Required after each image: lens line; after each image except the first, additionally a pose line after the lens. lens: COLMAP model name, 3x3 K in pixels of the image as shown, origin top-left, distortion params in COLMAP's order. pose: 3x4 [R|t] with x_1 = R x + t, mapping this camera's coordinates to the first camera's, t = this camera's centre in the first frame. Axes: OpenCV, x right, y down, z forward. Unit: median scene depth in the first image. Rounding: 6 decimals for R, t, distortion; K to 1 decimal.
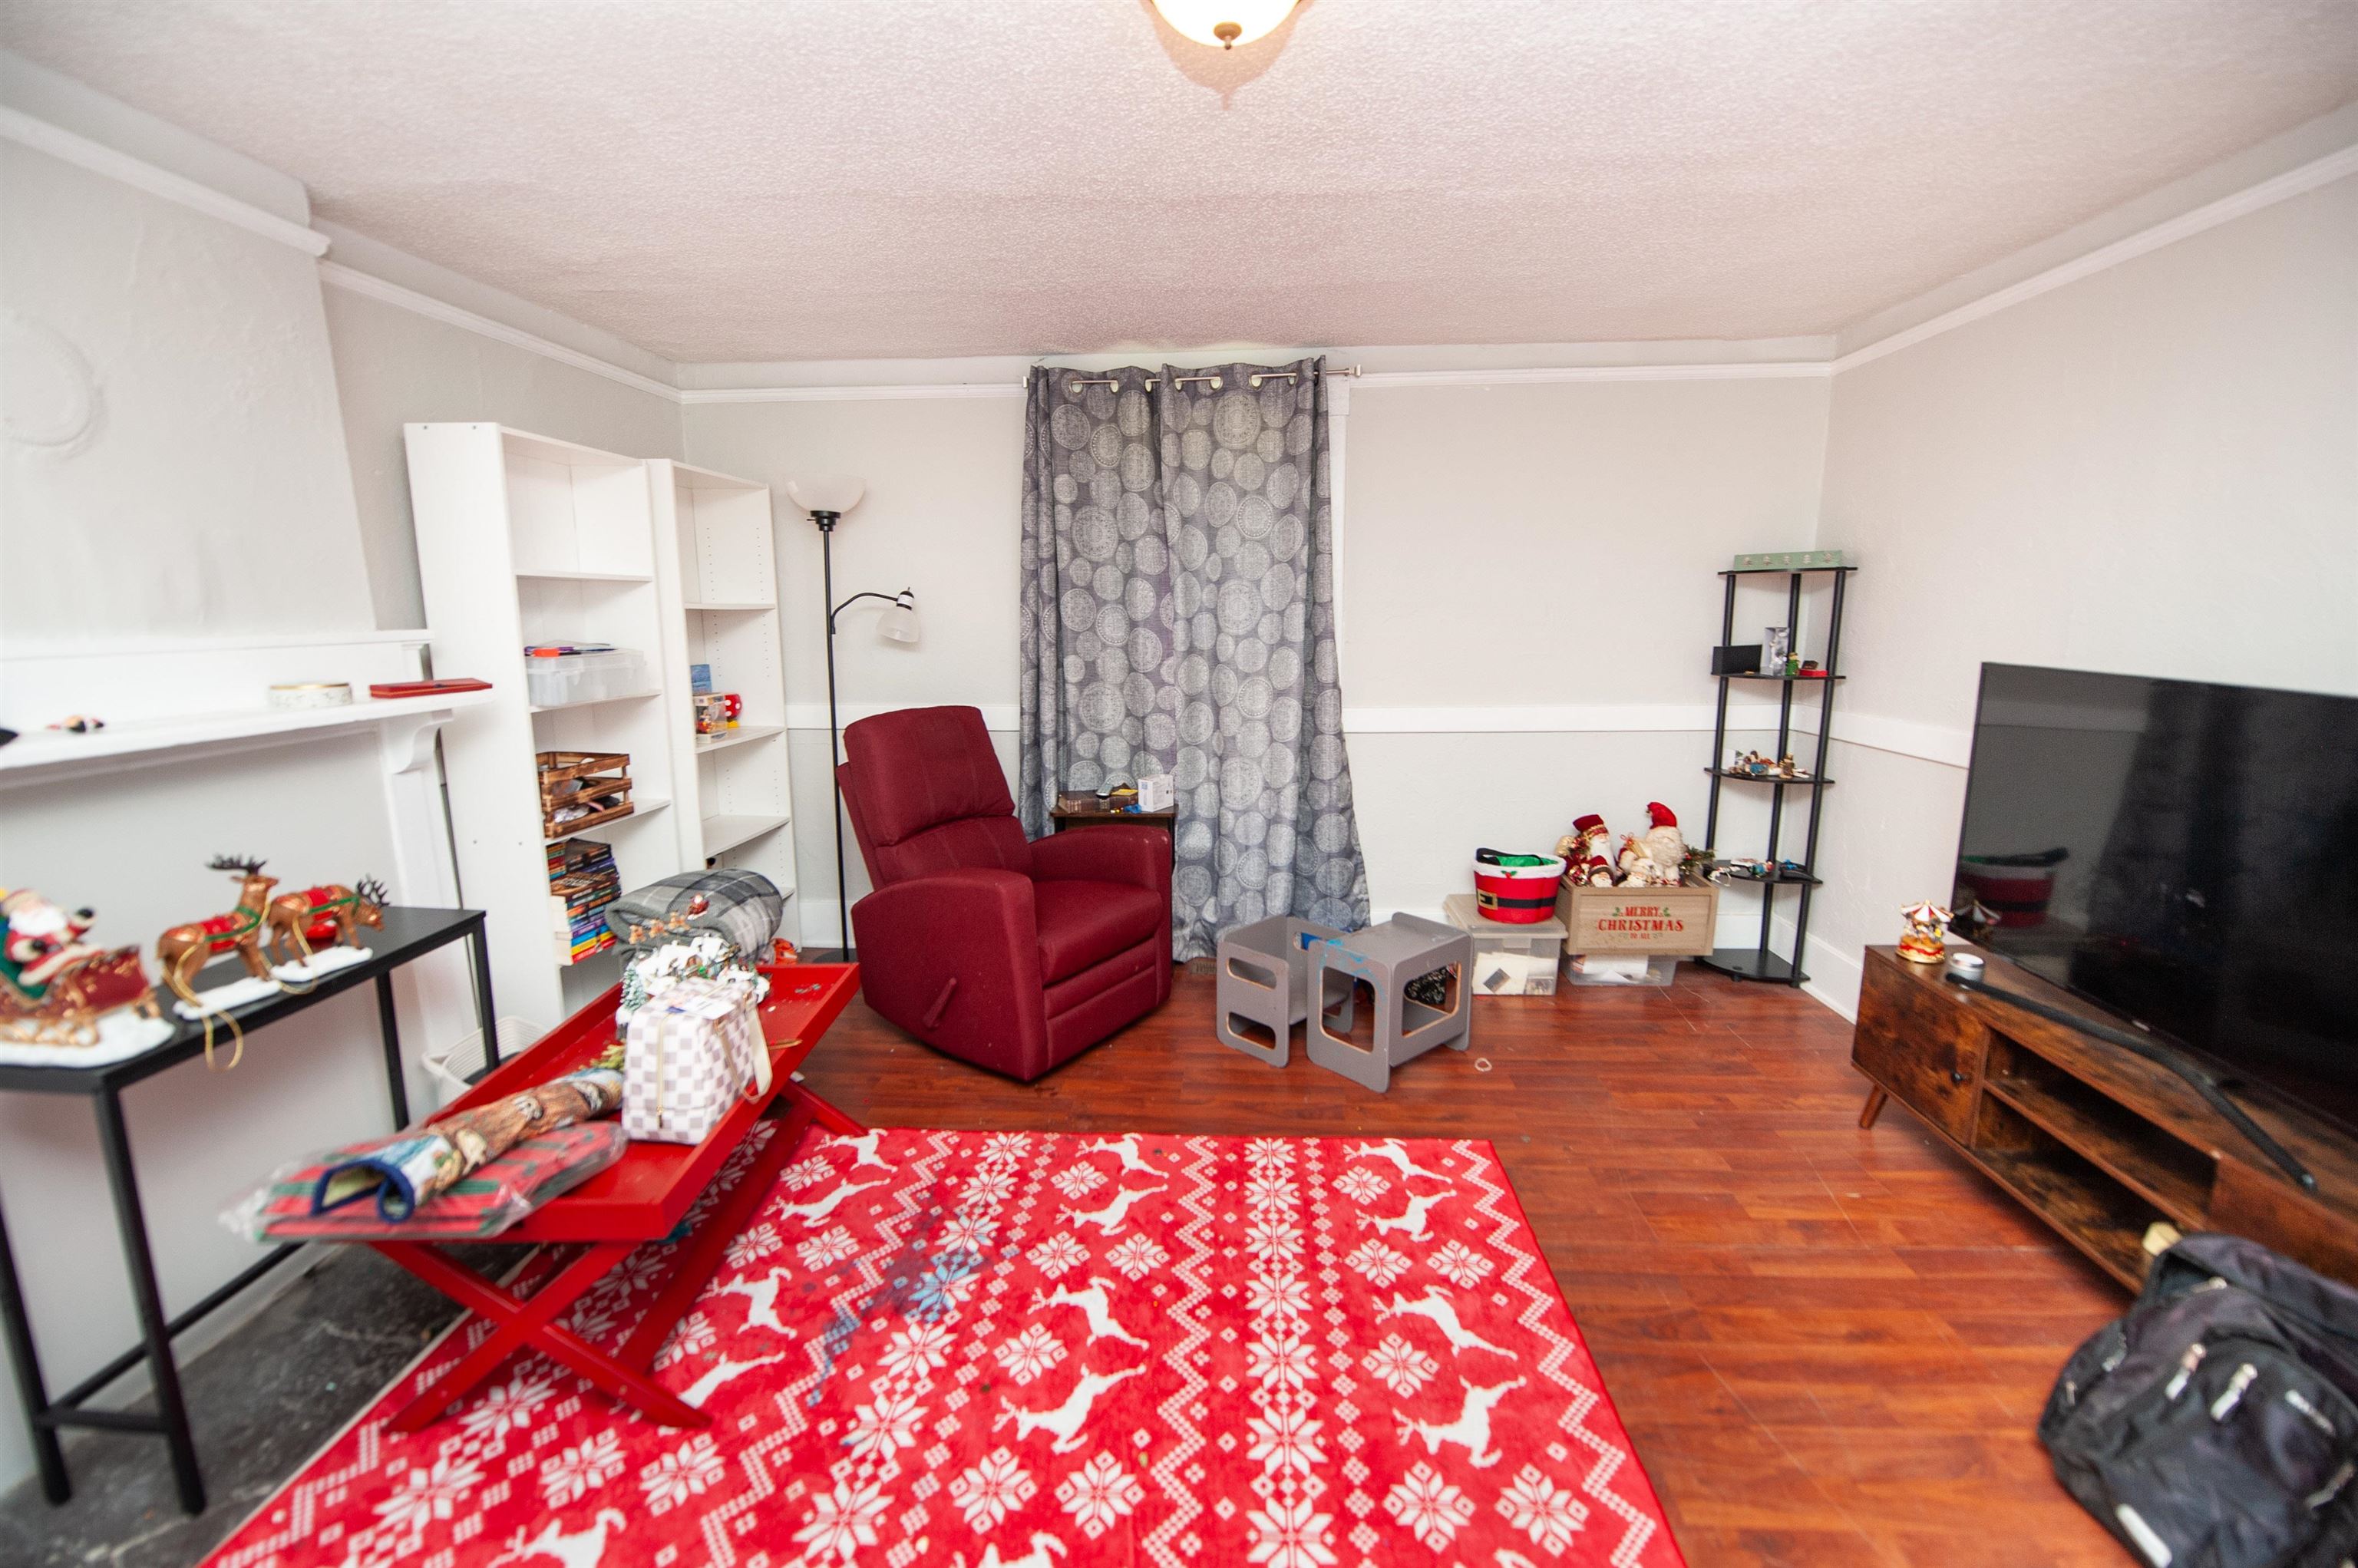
lens RADIAL K [[942.8, 0, 1174.1], [0, 942.8, 793.0], [0, 0, 1]] dist [-0.010796, -0.004404]
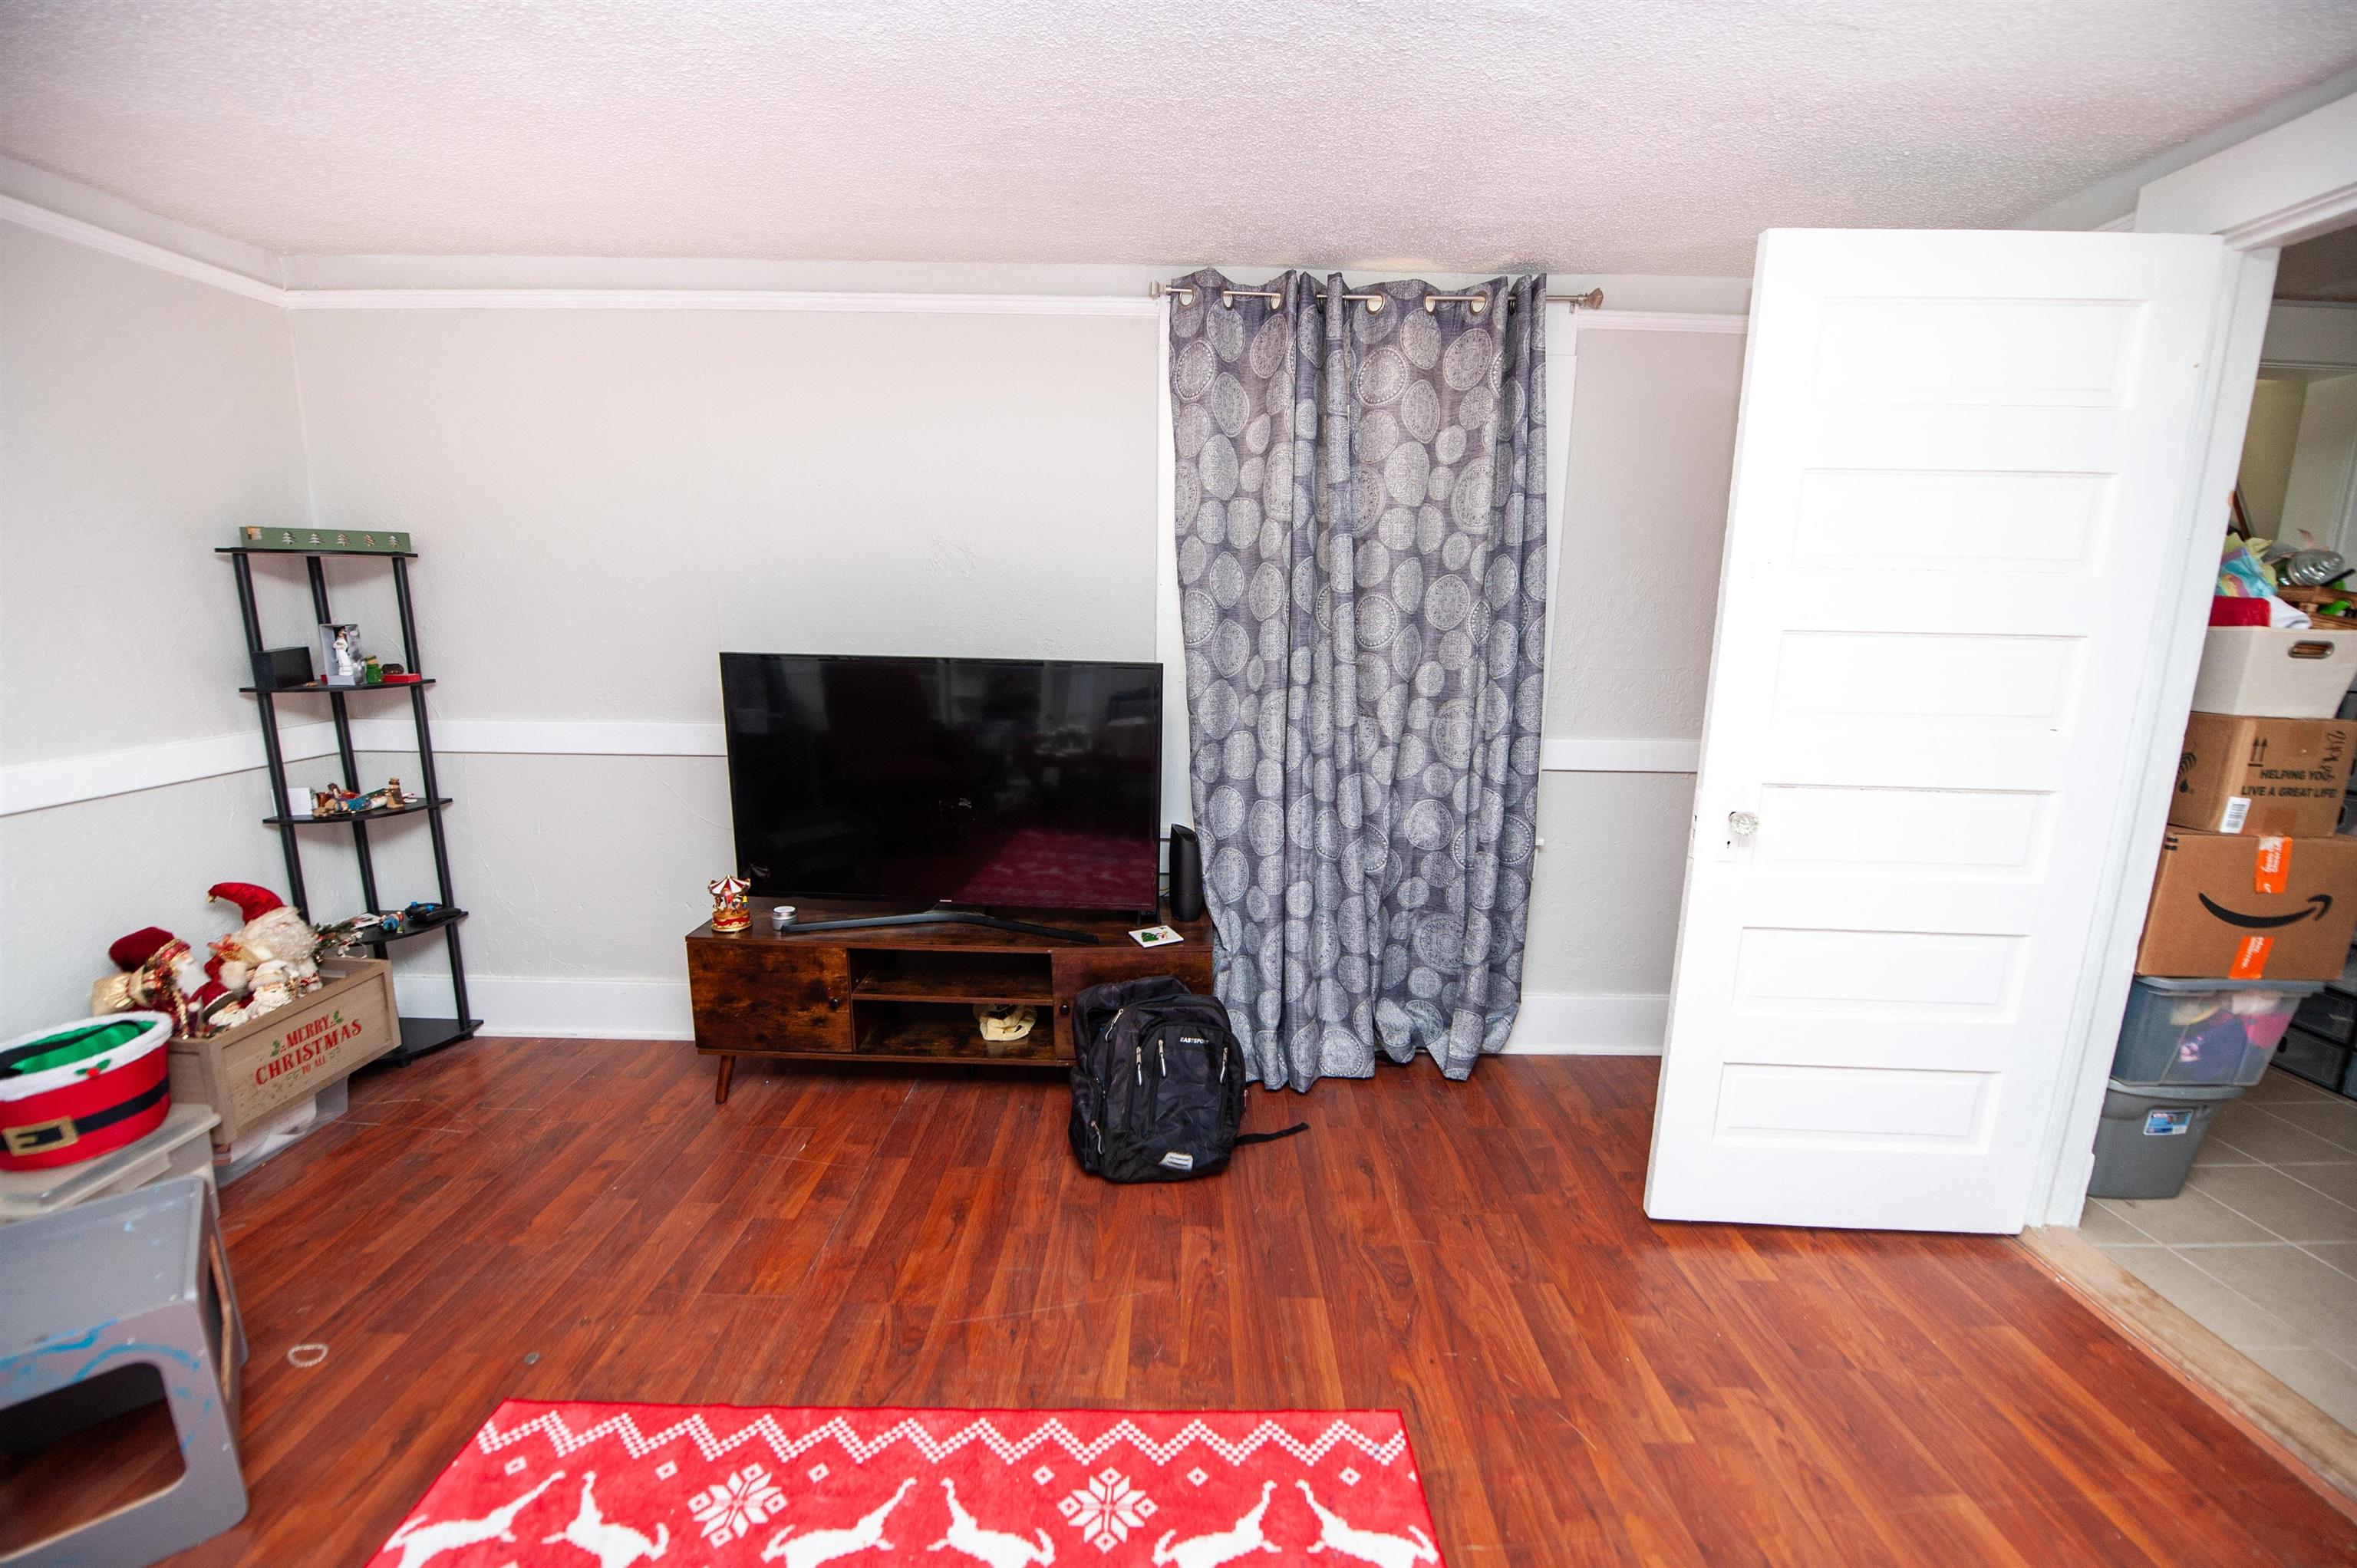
lens RADIAL K [[942.4, 0, 1173.6], [0, 942.4, 793.0], [0, 0, 1]] dist [-0.010796, -0.004404]
pose [[-0.065674, -0.181574, 0.981182, -0.260432], [0.175753, 0.965827, 0.190496, -0.086710], [-0.982241, 0.184956, -0.031518, 0.470432]]
